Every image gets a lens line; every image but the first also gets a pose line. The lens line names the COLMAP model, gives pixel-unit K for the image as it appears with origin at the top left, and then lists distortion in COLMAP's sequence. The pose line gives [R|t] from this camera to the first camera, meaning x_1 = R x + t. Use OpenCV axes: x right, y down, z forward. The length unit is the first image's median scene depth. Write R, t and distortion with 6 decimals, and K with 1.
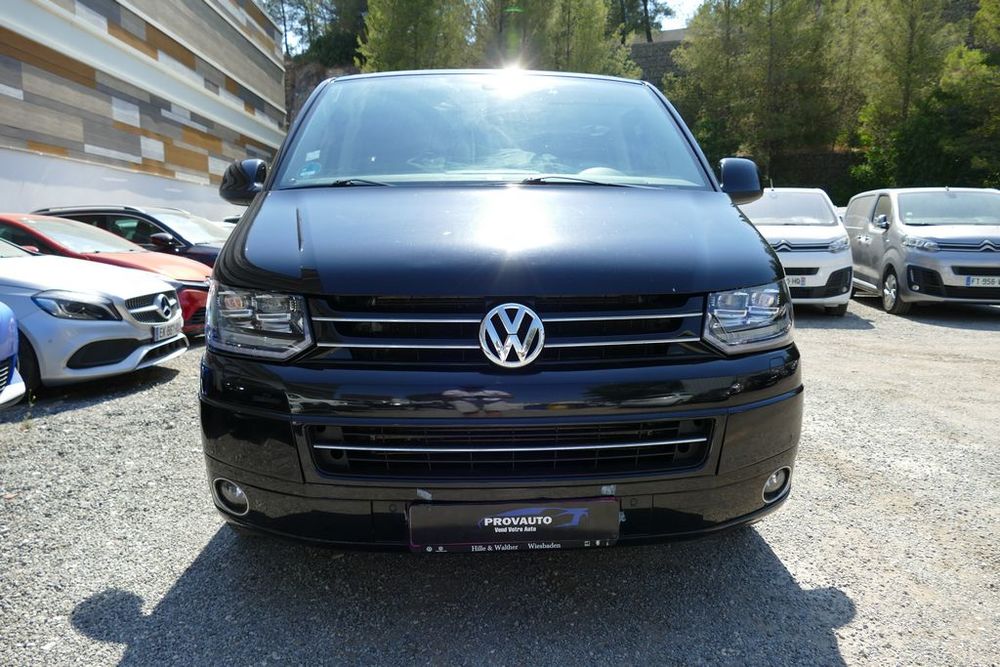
lens RADIAL K [[719.8, 0, 500.0], [0, 719.8, 333.5], [0, 0, 1]] dist [-0.012519, -0.000656]
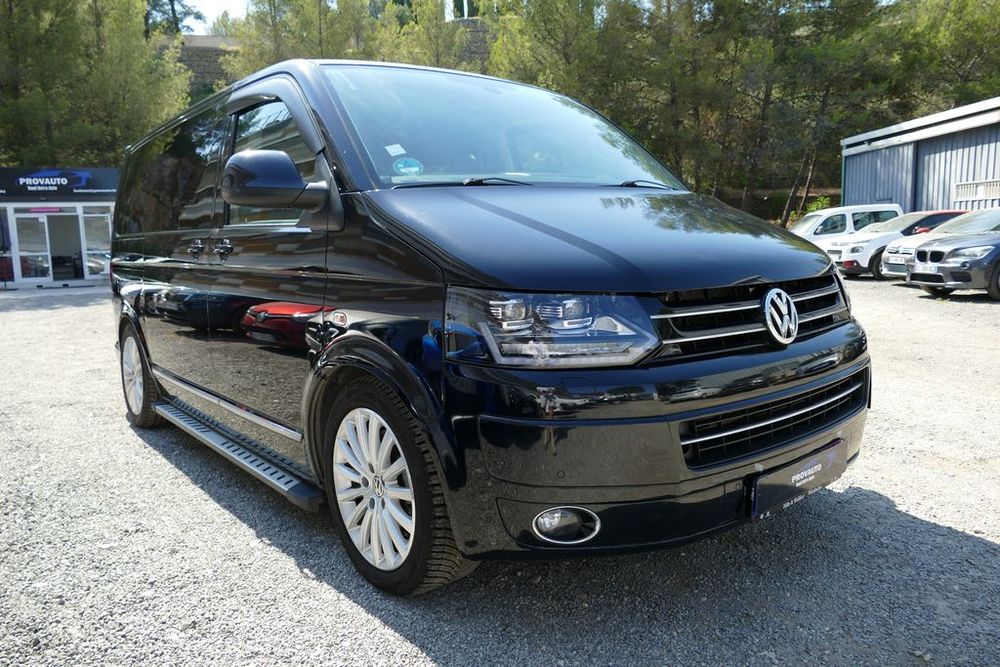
lens RADIAL K [[719.8, 0, 500.0], [0, 719.8, 333.5], [0, 0, 1]] dist [-0.012519, -0.000656]
pose [[0.800660, -0.100274, 0.590669, -0.906119], [0.110677, 0.993681, 0.018666, -0.035903], [-0.588808, 0.050428, 0.806698, 0.298396]]
